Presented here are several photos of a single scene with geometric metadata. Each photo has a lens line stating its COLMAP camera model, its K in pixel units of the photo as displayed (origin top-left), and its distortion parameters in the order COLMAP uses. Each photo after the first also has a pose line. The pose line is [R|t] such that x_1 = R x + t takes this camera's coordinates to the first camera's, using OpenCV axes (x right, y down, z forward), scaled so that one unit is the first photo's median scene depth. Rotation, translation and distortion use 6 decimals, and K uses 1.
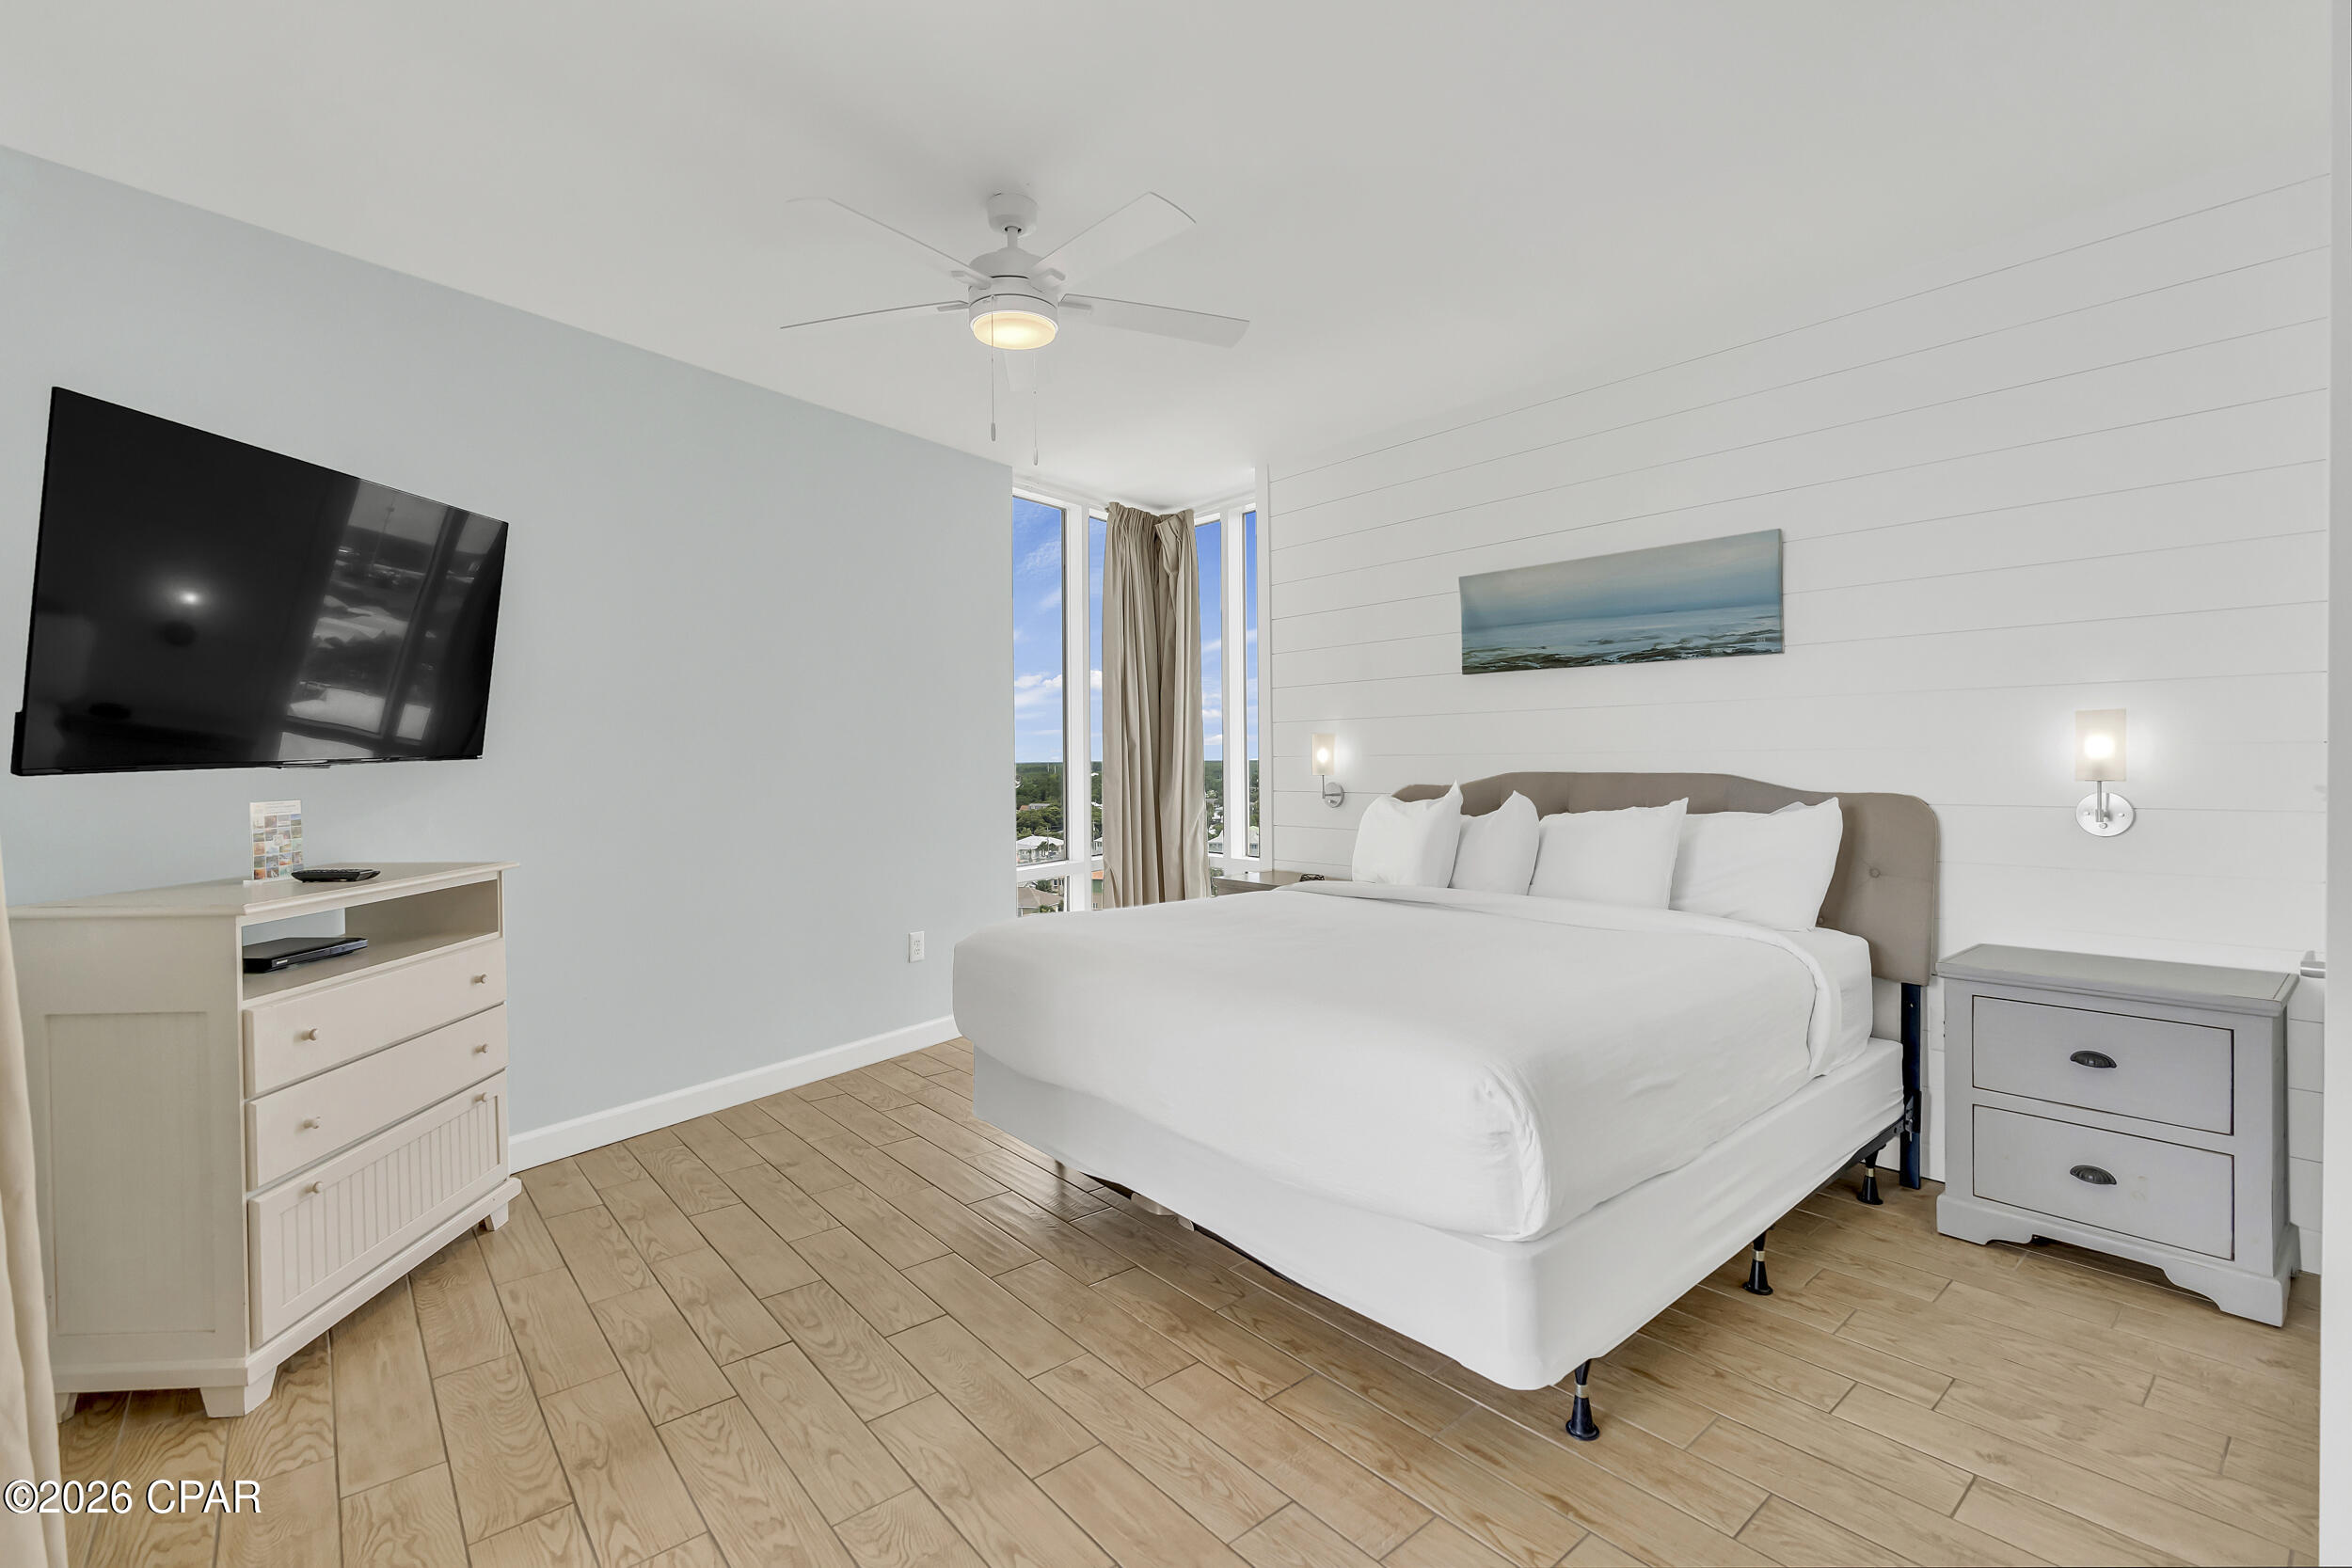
lens RADIAL K [[1033.0, 0, 1176.4], [0, 1033.0, 775.7], [0, 0, 1]] dist [-0.000037, -0.000188]
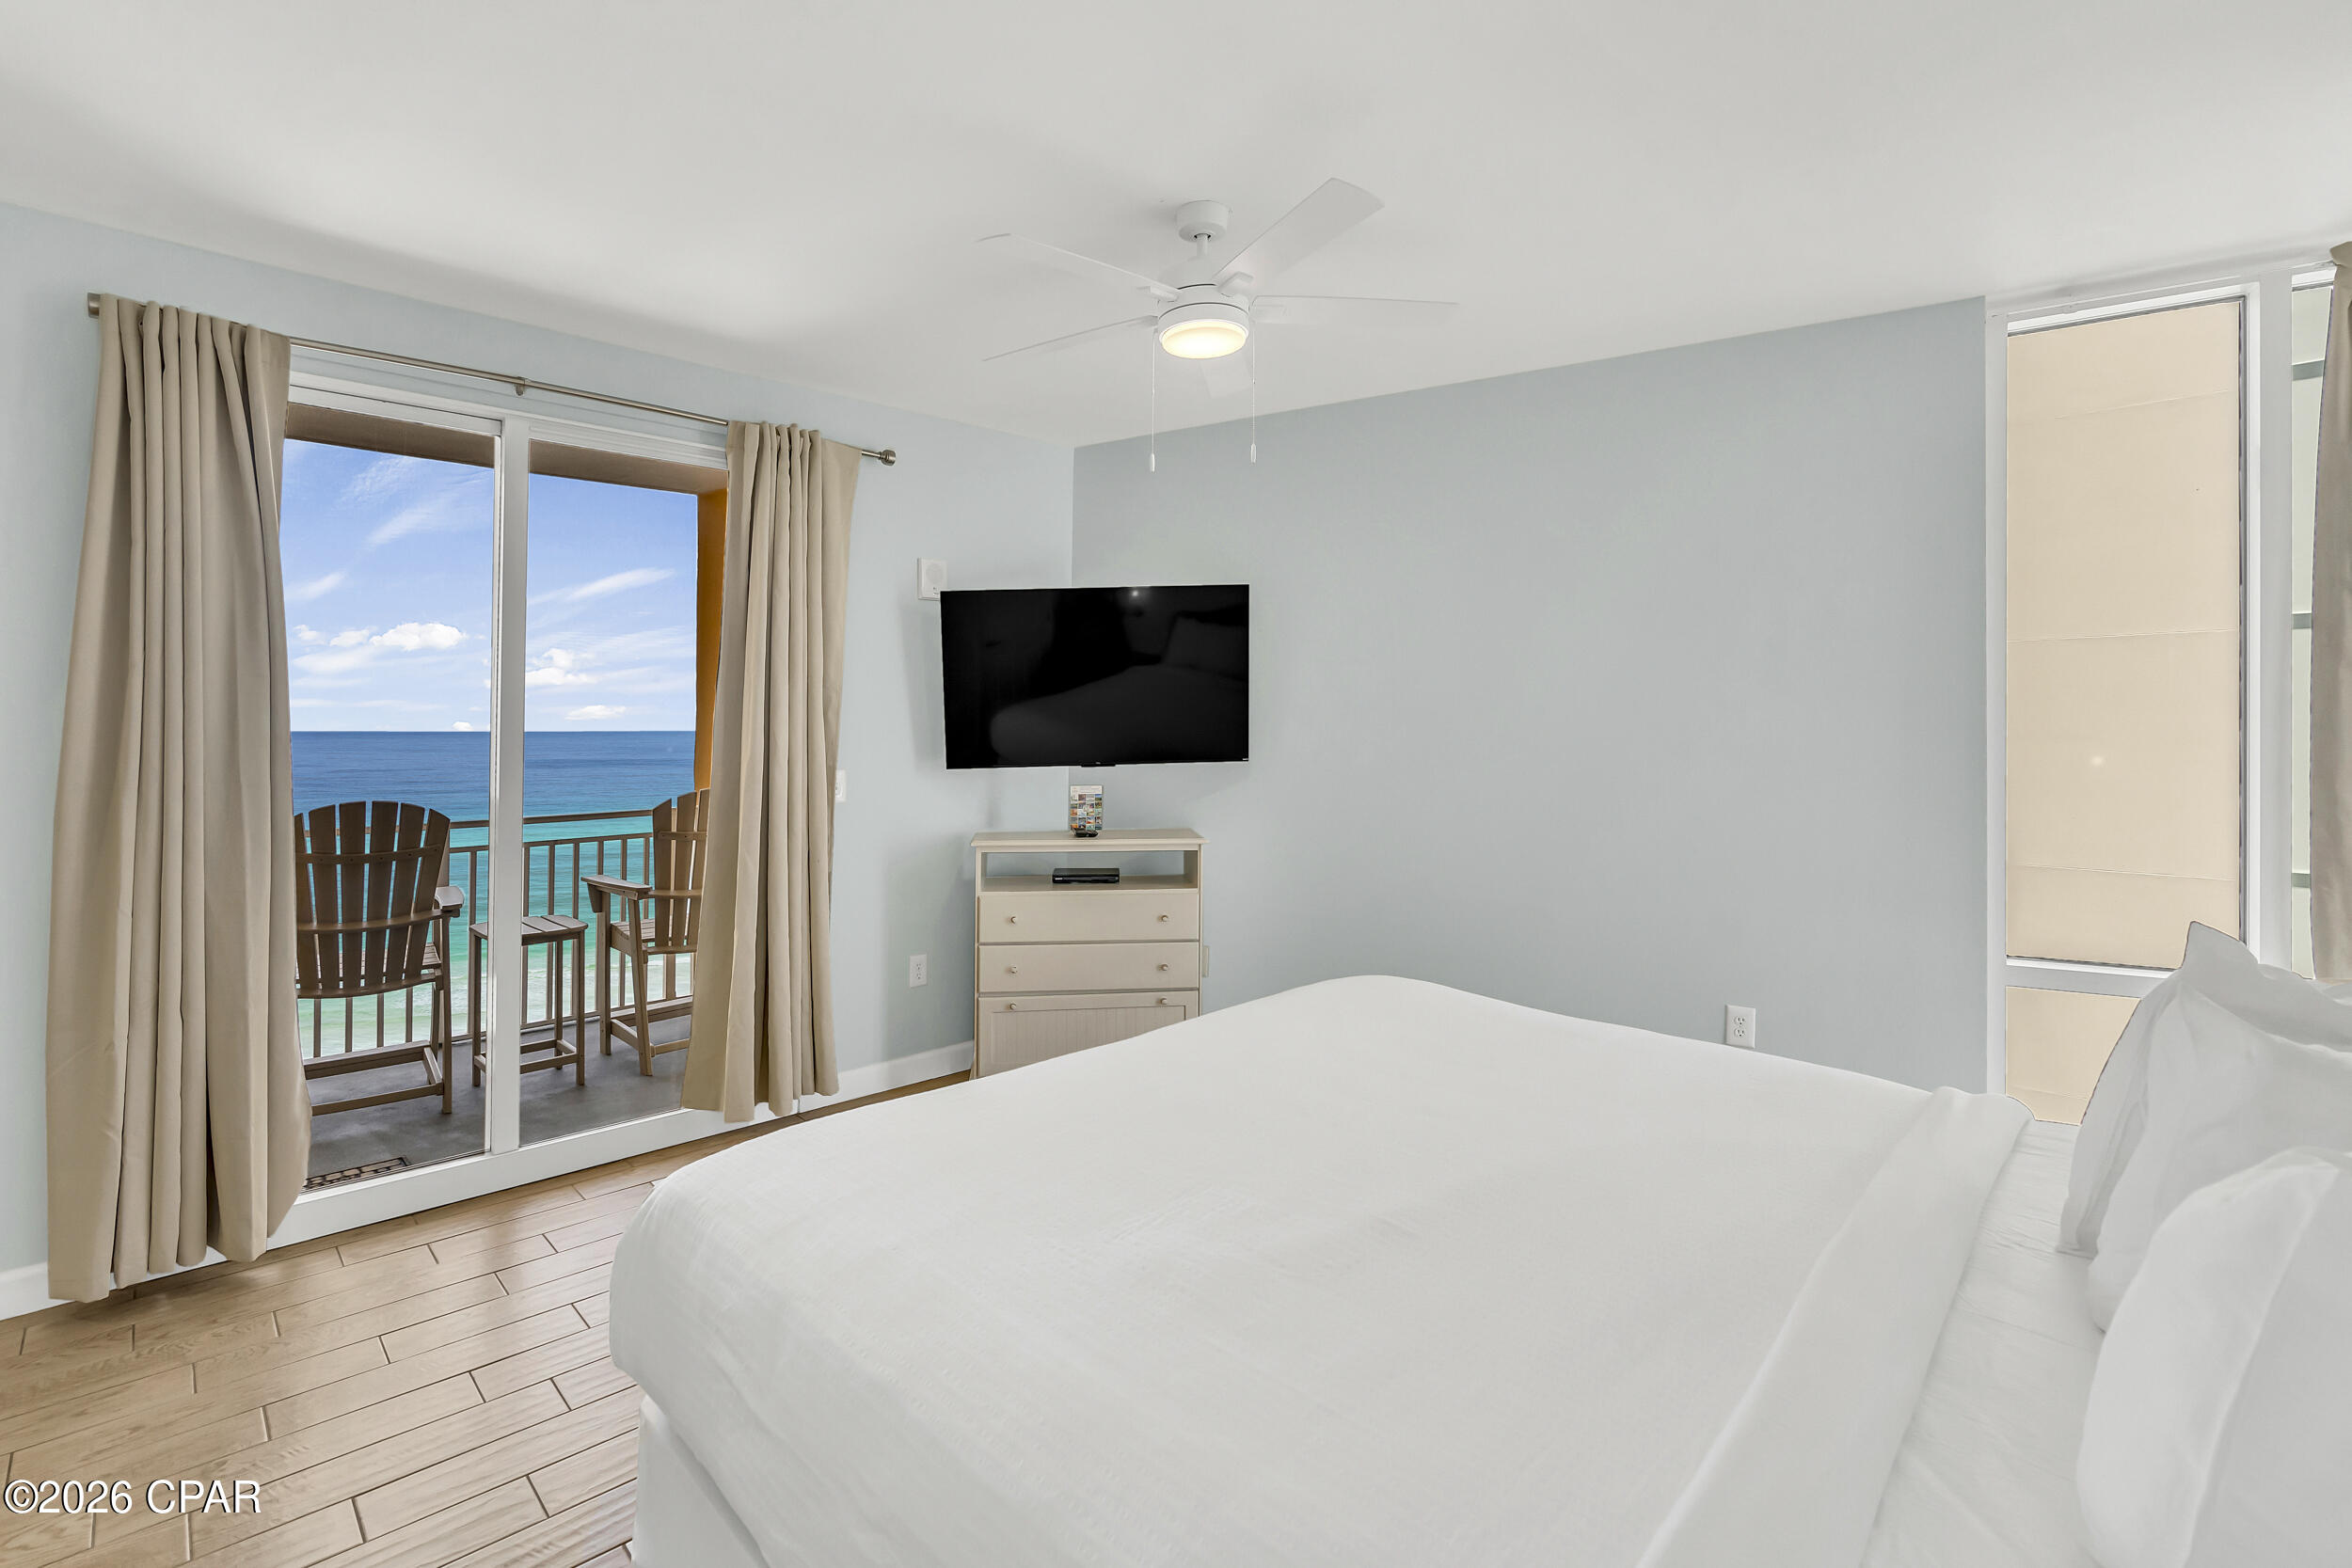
lens RADIAL K [[1097.7, 0, 1169.0], [0, 1097.7, 728.0], [0, 0, 1]] dist [-0.000071, 0.000062]
pose [[0.059516, 0.012426, -0.998150, 0.873627], [-0.015282, 0.999817, 0.011536, -0.086875], [0.998110, 0.014567, 0.059695, 0.956571]]
